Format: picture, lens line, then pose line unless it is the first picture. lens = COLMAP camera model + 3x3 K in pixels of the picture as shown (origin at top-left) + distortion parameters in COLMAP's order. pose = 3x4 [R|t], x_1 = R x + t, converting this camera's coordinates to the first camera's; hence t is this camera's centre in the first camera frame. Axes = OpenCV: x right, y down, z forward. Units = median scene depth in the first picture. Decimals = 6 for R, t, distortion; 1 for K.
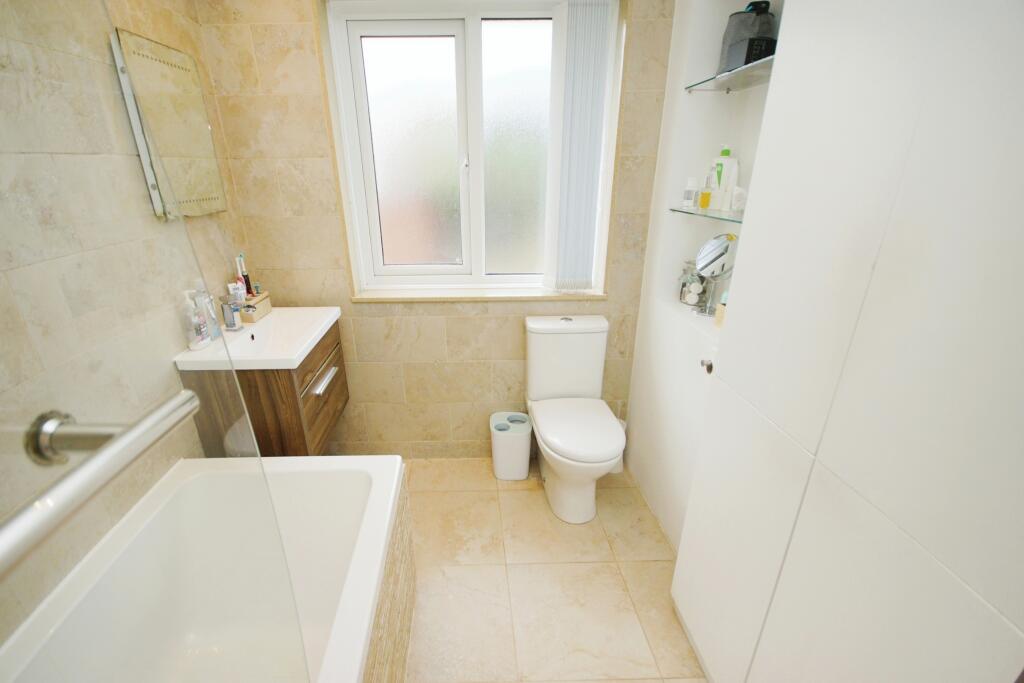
lens RADIAL K [[449.7, 0, 468.6], [0, 449.7, 384.2], [0, 0, 1]] dist [0.000370, -0.000429]
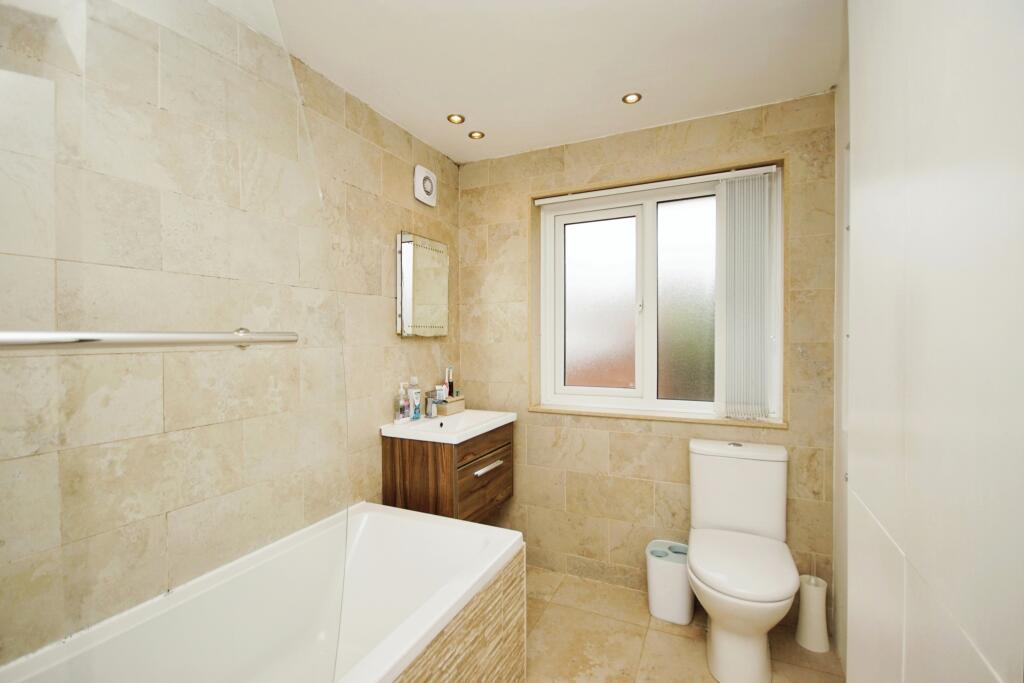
lens RADIAL K [[454.2, 0, 508.2], [0, 454.2, 362.9], [0, 0, 1]] dist [0.001076, 0.000157]
pose [[0.901190, 0.018065, -0.433048, 0.217939], [-0.180612, 0.923903, -0.337317, 0.118193], [0.394001, 0.382200, 0.835875, -0.064645]]
